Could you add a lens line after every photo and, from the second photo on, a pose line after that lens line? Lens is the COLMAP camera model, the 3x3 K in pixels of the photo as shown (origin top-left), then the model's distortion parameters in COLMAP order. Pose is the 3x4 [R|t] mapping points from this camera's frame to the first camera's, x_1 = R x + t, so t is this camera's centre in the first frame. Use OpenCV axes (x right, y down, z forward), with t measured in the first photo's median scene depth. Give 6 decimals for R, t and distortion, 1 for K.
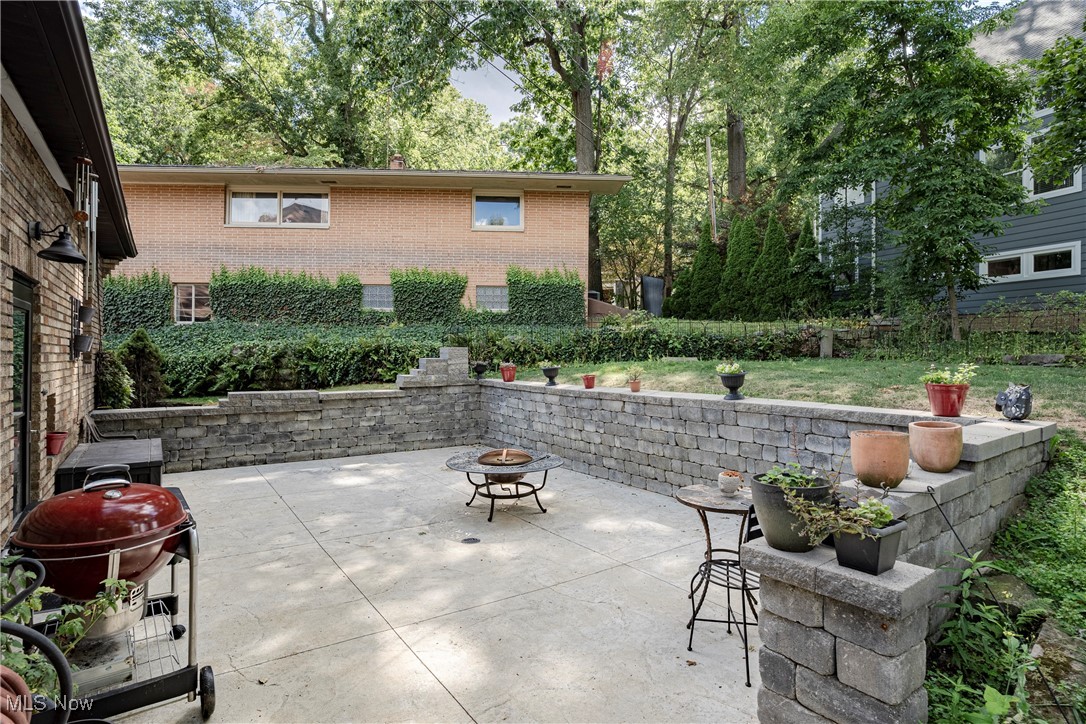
lens RADIAL K [[533.5, 0, 543.0], [0, 533.5, 362.0], [0, 0, 1]] dist [0.000748, 0.000072]
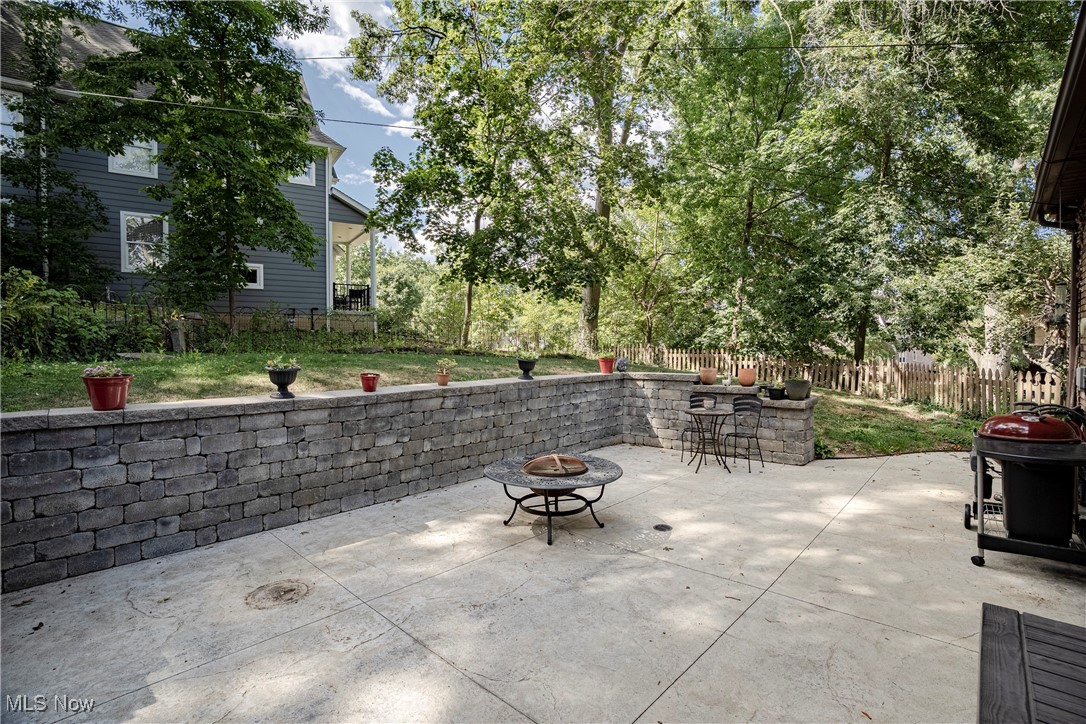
lens RADIAL K [[494.3, 0, 547.6], [0, 494.3, 361.6], [0, 0, 1]] dist [-0.010127, -0.000357]
pose [[-0.182484, -0.030771, 0.982727, -0.730955], [0.019345, 0.999204, 0.034880, -0.013947], [-0.983018, 0.025376, -0.181744, 0.997613]]
